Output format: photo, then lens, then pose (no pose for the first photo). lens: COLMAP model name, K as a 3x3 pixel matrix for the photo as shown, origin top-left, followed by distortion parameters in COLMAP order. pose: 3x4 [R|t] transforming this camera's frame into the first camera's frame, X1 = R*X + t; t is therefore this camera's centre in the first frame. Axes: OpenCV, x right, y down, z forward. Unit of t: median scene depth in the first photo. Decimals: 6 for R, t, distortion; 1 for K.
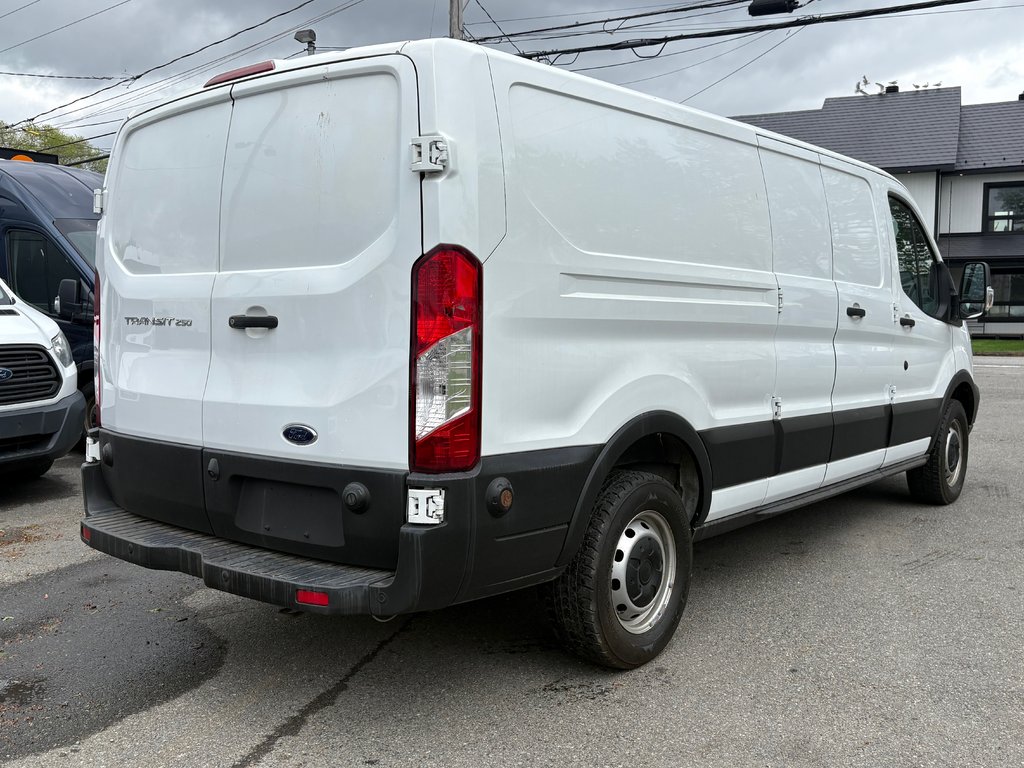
lens RADIAL K [[1053.8, 0, 512.0], [0, 1053.8, 384.0], [0, 0, 1]] dist [0.025217, 0.004139]
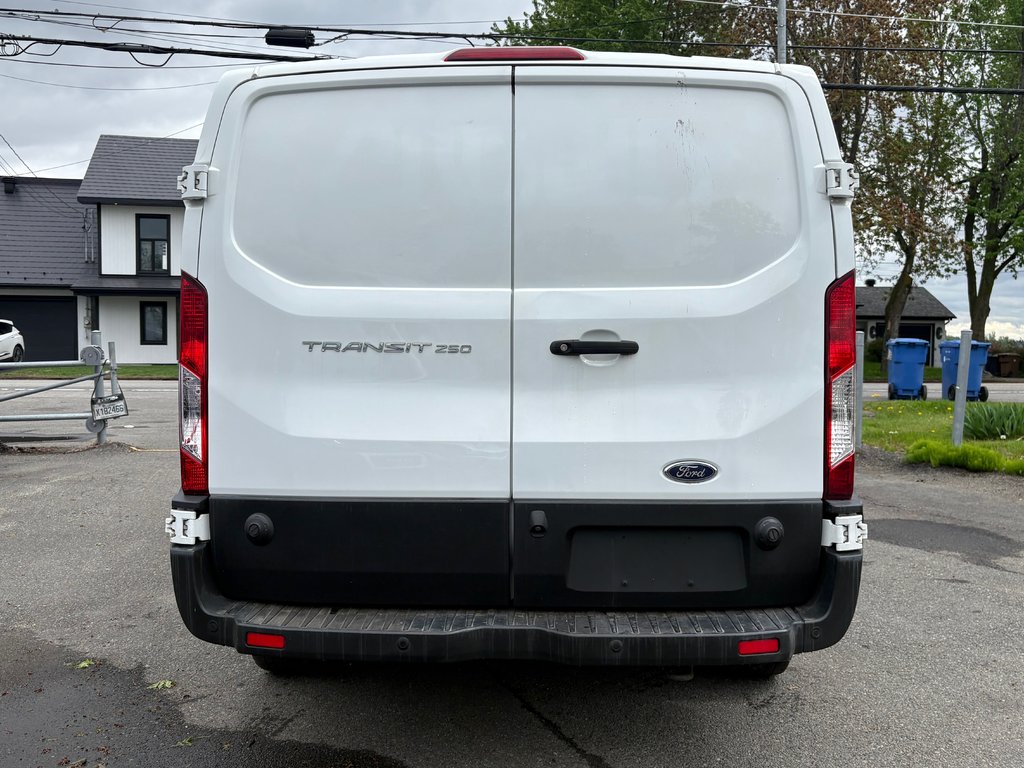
lens RADIAL K [[1053.8, 0, 512.0], [0, 1053.8, 384.0], [0, 0, 1]] dist [0.025217, 0.004139]
pose [[0.764154, -0.018876, 0.644757, -0.908422], [0.039048, 0.999092, -0.017029, -0.018056], [-0.643850, 0.038189, 0.764198, 0.411258]]
